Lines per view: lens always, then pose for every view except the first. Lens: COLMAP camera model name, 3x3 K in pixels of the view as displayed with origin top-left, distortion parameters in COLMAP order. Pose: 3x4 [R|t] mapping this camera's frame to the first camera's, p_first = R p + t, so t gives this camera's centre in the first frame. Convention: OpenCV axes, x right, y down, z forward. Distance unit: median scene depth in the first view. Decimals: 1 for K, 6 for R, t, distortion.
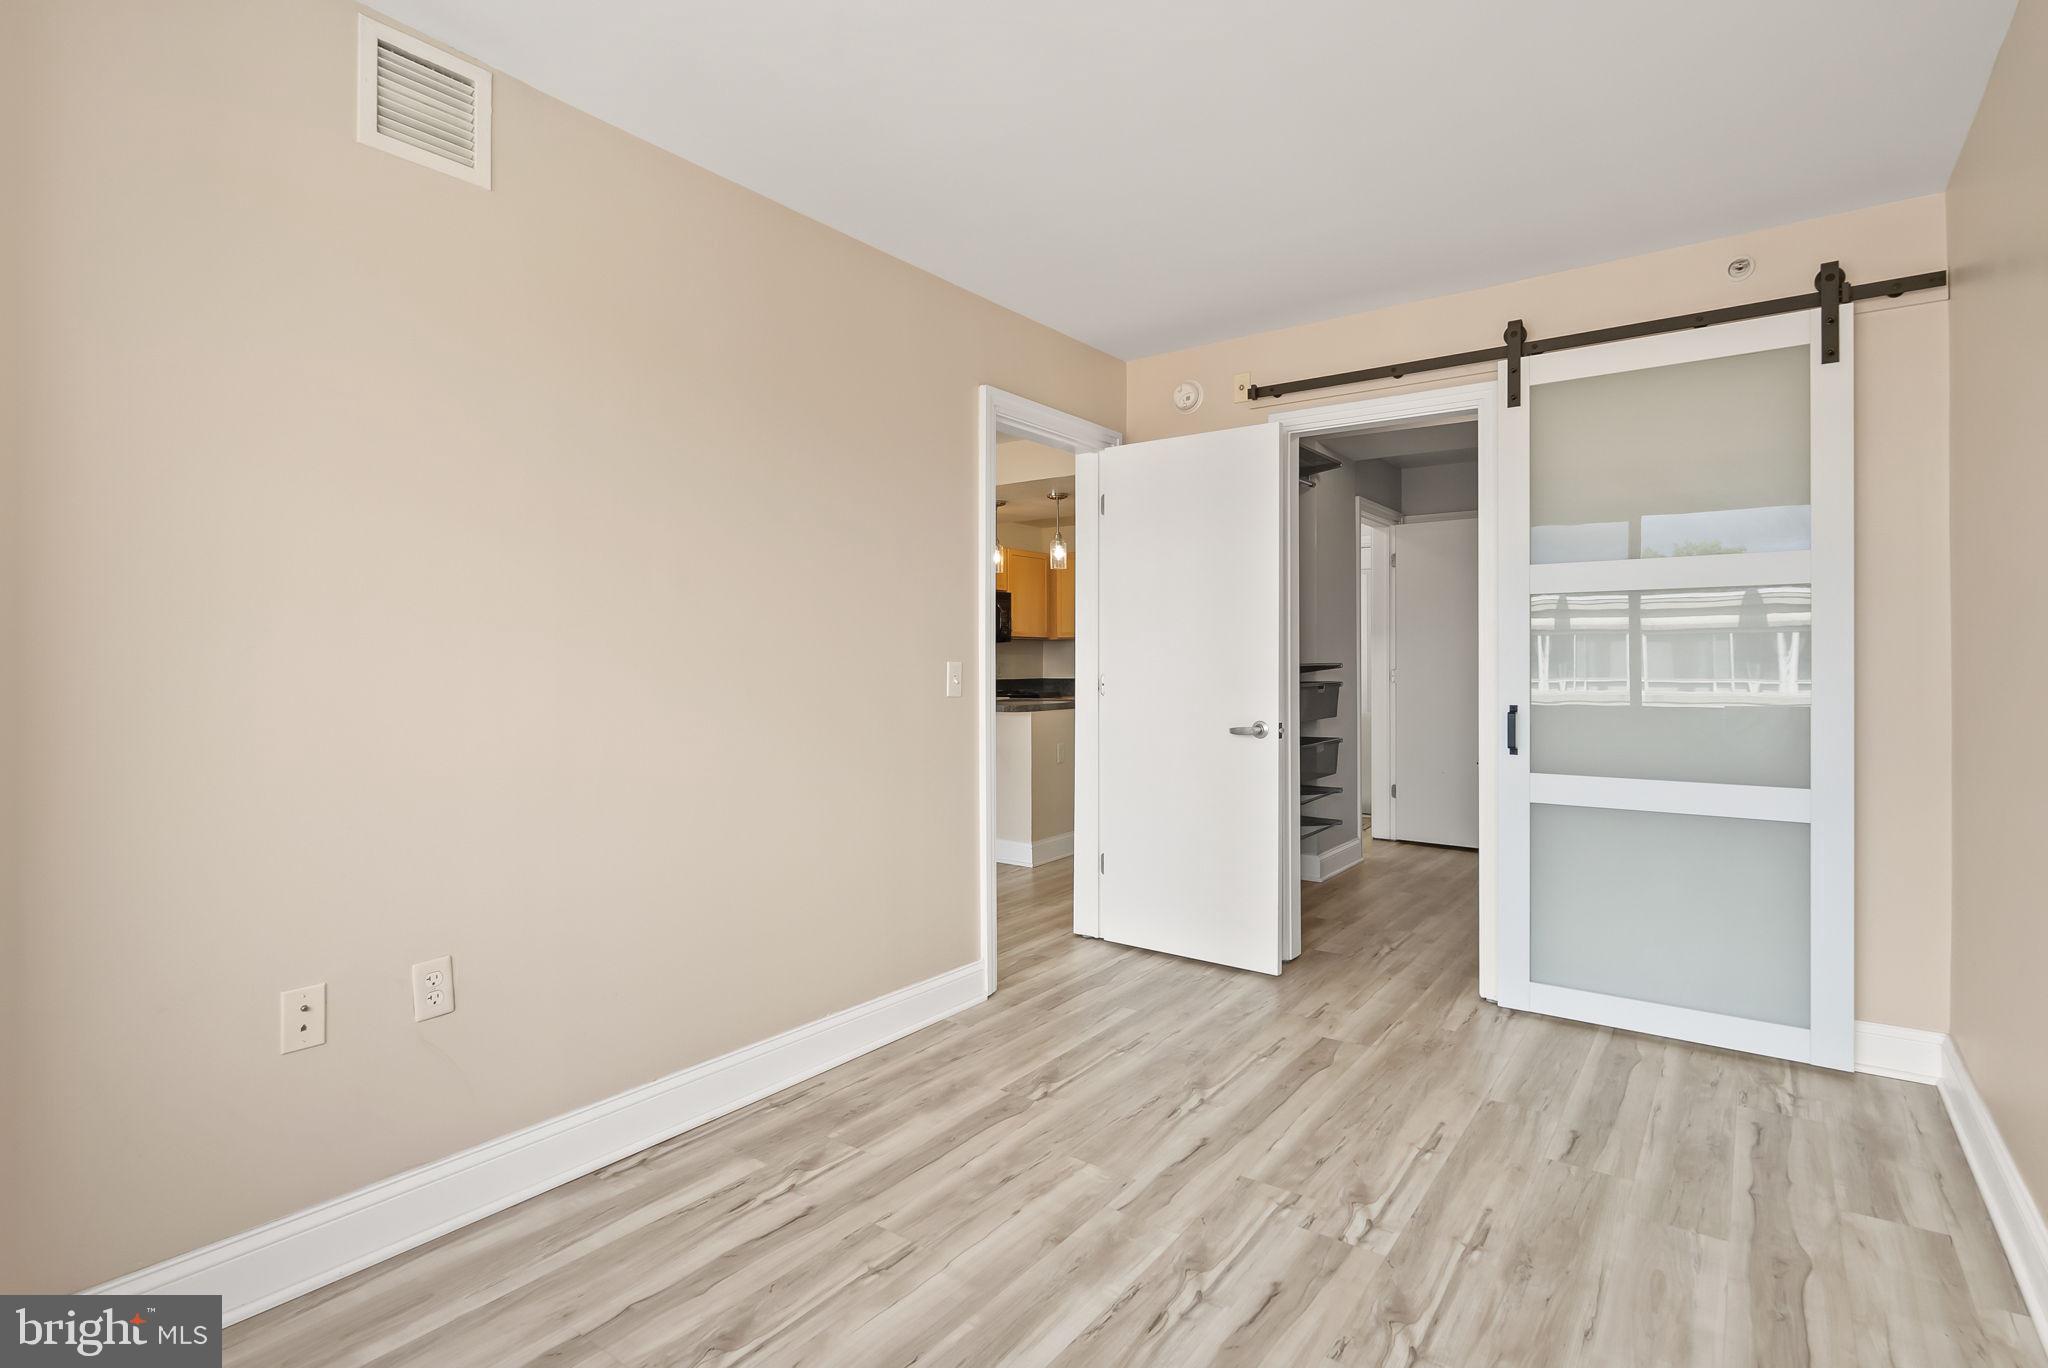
lens RADIAL K [[1004.7, 0, 1029.3], [0, 1004.7, 666.4], [0, 0, 1]] dist [0.001229, 0.000432]
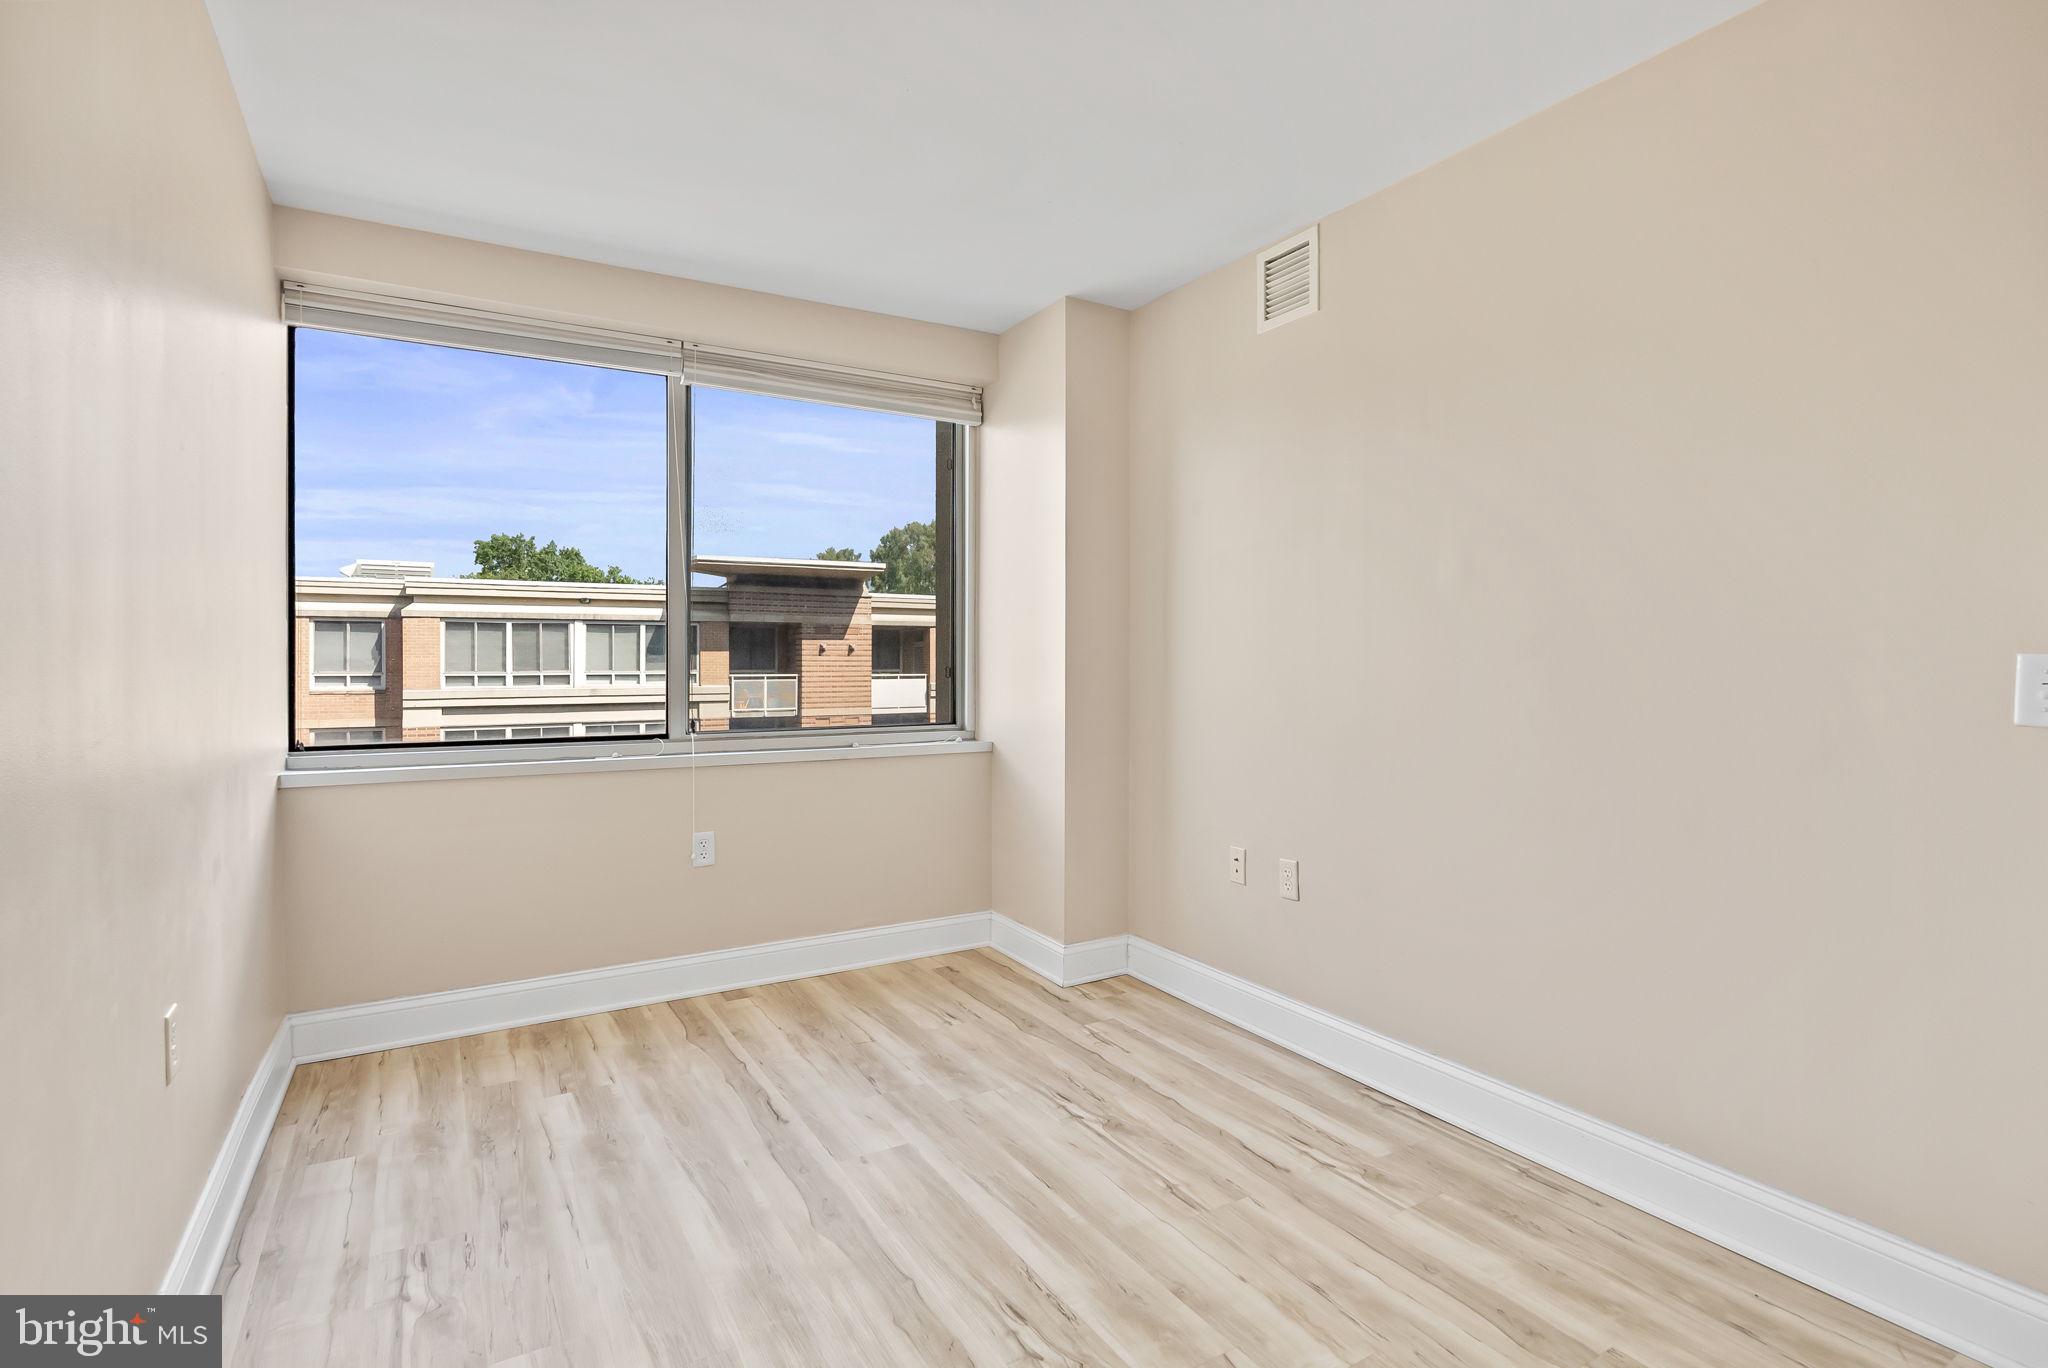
lens RADIAL K [[1004.7, 0, 1029.3], [0, 1004.7, 666.4], [0, 0, 1]] dist [0.001229, 0.000432]
pose [[-0.388909, 0.006128, -0.921256, 0.885763], [-0.000070, 0.999978, 0.006682, -0.001536], [0.921276, 0.002664, -0.388900, 1.188961]]
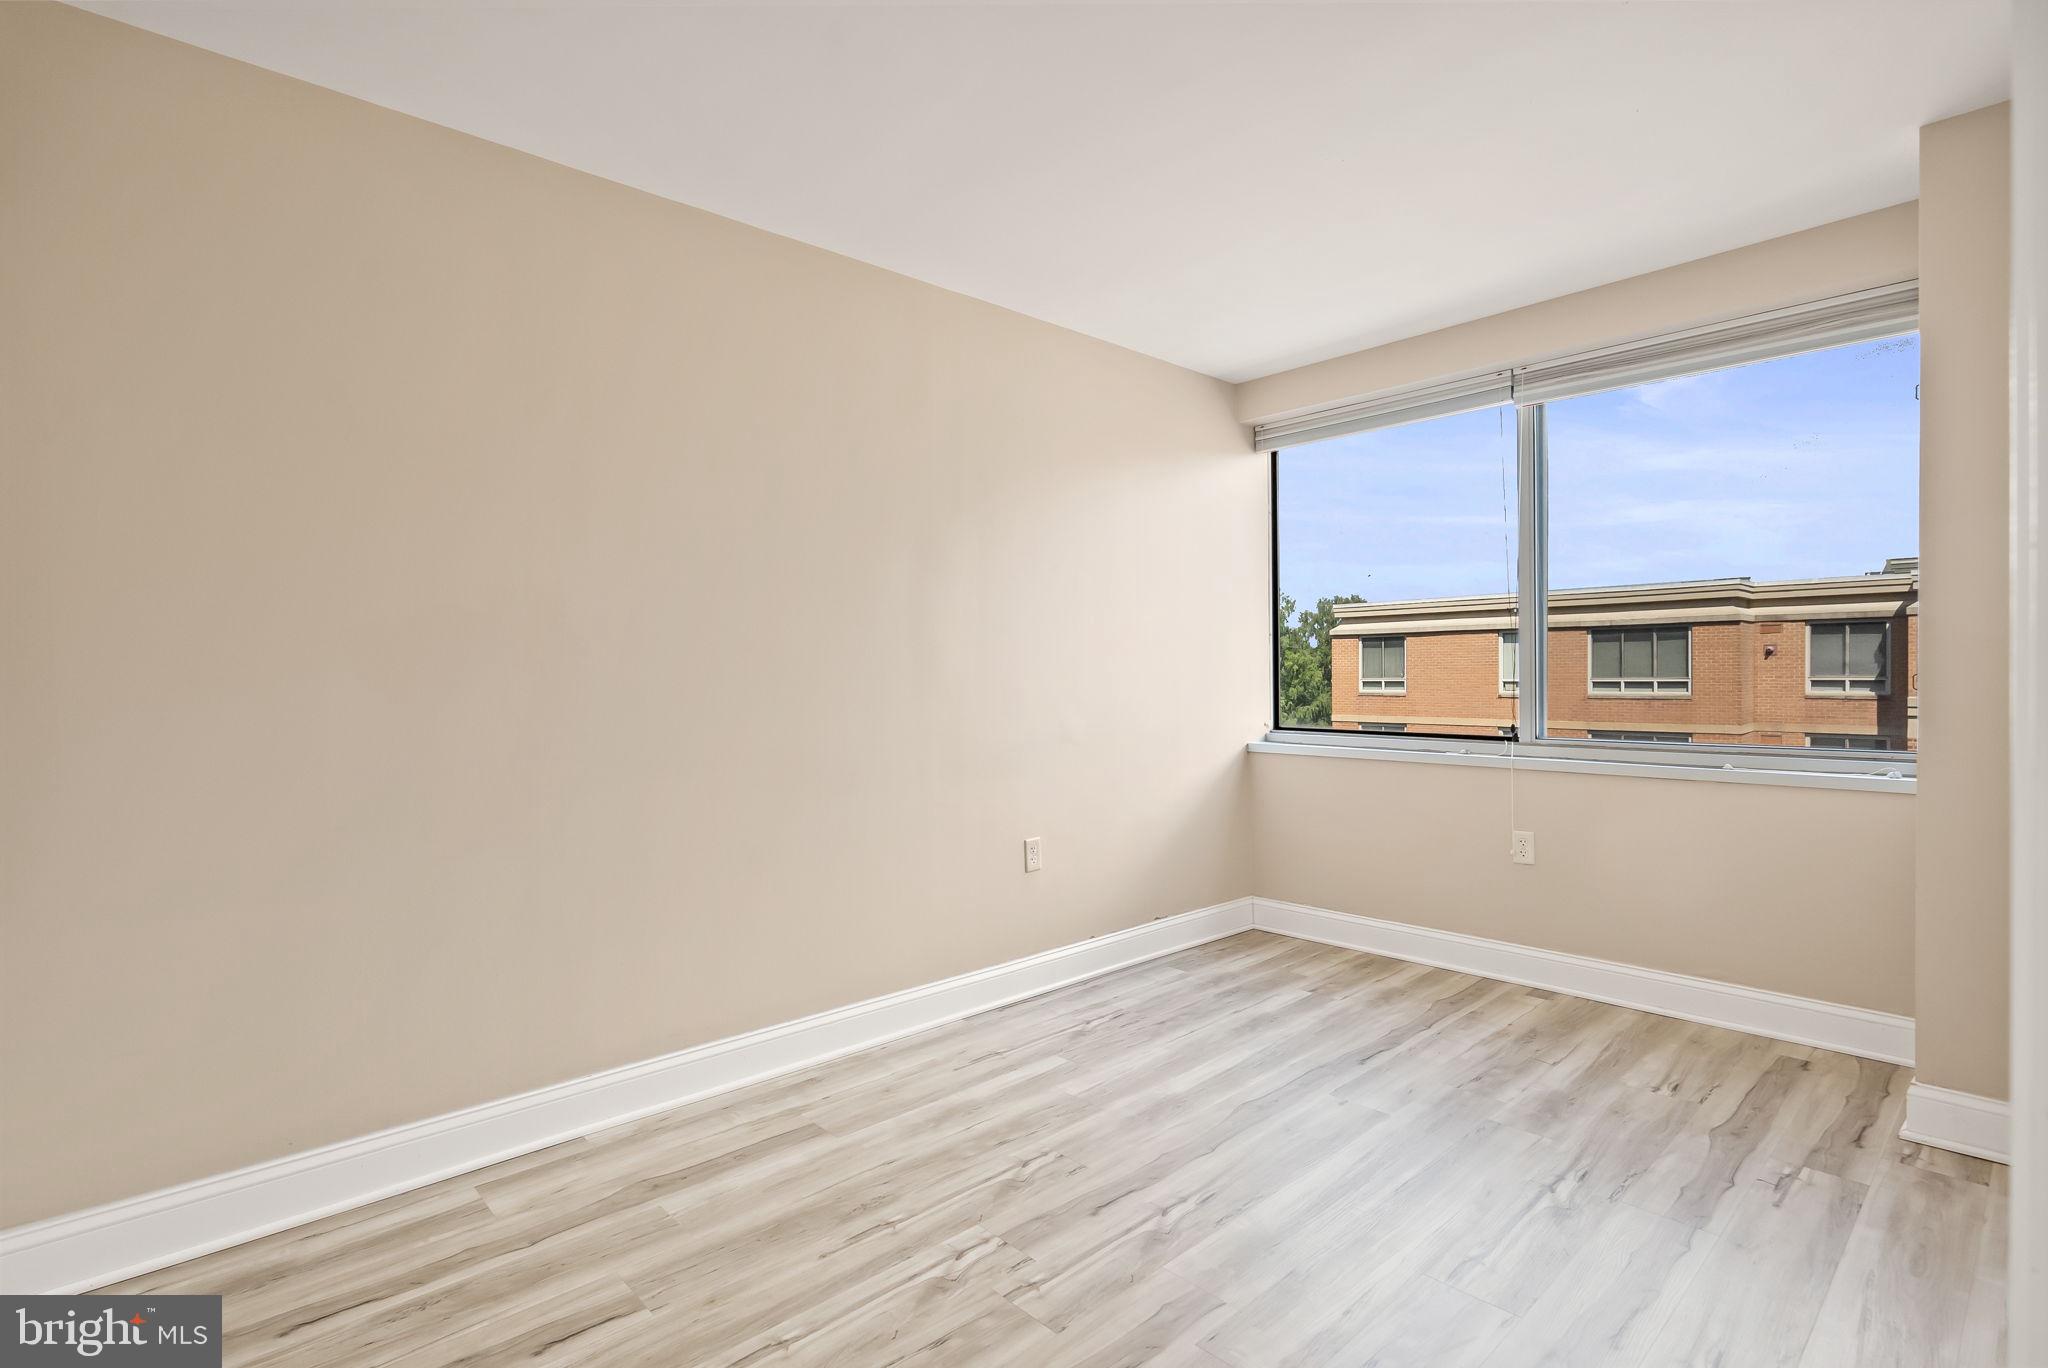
lens RADIAL K [[991.7, 0, 1024.0], [0, 991.7, 684.0], [0, 0, 1]] dist [0.001116, 0.000483]
pose [[-0.981655, 0.007579, 0.190516, 0.093663], [0.010169, 0.999869, 0.012624, -0.003912], [-0.190395, 0.014330, -0.981603, 1.902036]]
